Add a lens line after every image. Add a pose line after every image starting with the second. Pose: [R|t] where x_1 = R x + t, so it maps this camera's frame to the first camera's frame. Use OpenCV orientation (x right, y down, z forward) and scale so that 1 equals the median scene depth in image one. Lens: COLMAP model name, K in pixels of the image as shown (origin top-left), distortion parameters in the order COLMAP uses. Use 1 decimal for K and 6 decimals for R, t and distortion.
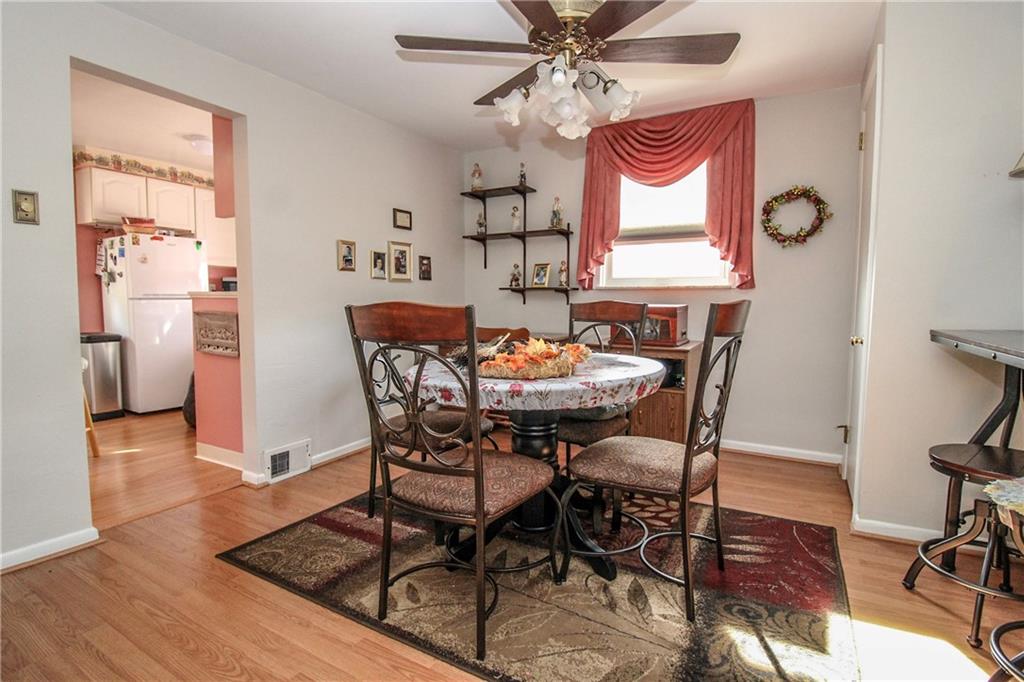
lens RADIAL K [[505.3, 0, 512.0], [0, 505.3, 341.0], [0, 0, 1]] dist [0.001453, 0.000147]
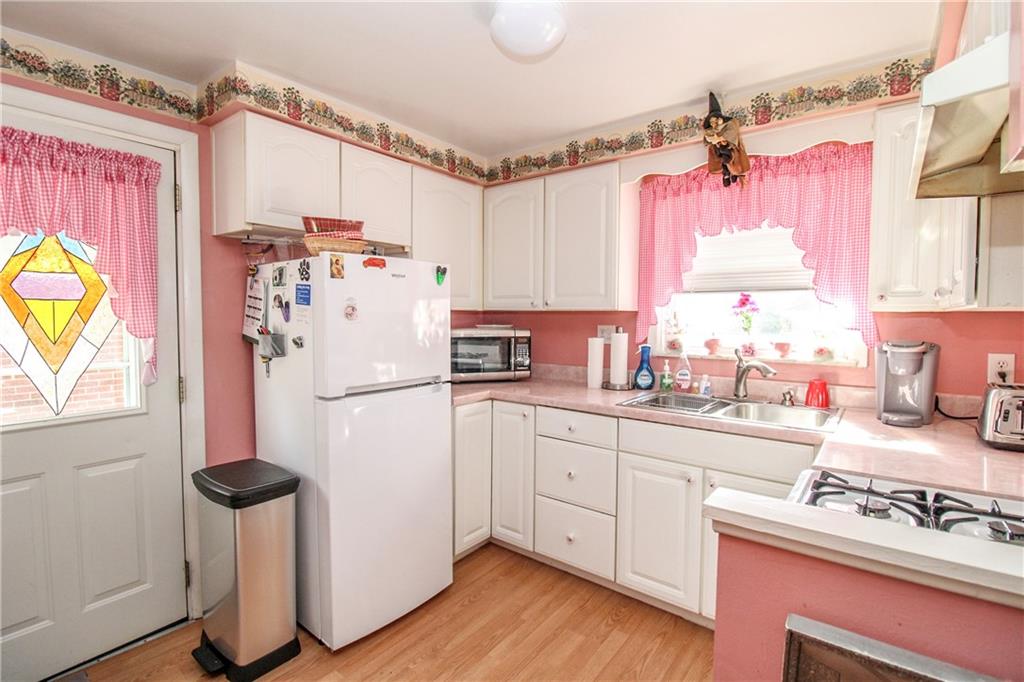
lens RADIAL K [[481.9, 0, 512.0], [0, 481.9, 341.0], [0, 0, 1]] dist [0.016869, -0.000015]
pose [[0.991977, 0.007983, -0.126164, -0.518381], [-0.011434, 0.999579, -0.026652, -0.121172], [0.125899, 0.027881, 0.991651, 0.580520]]
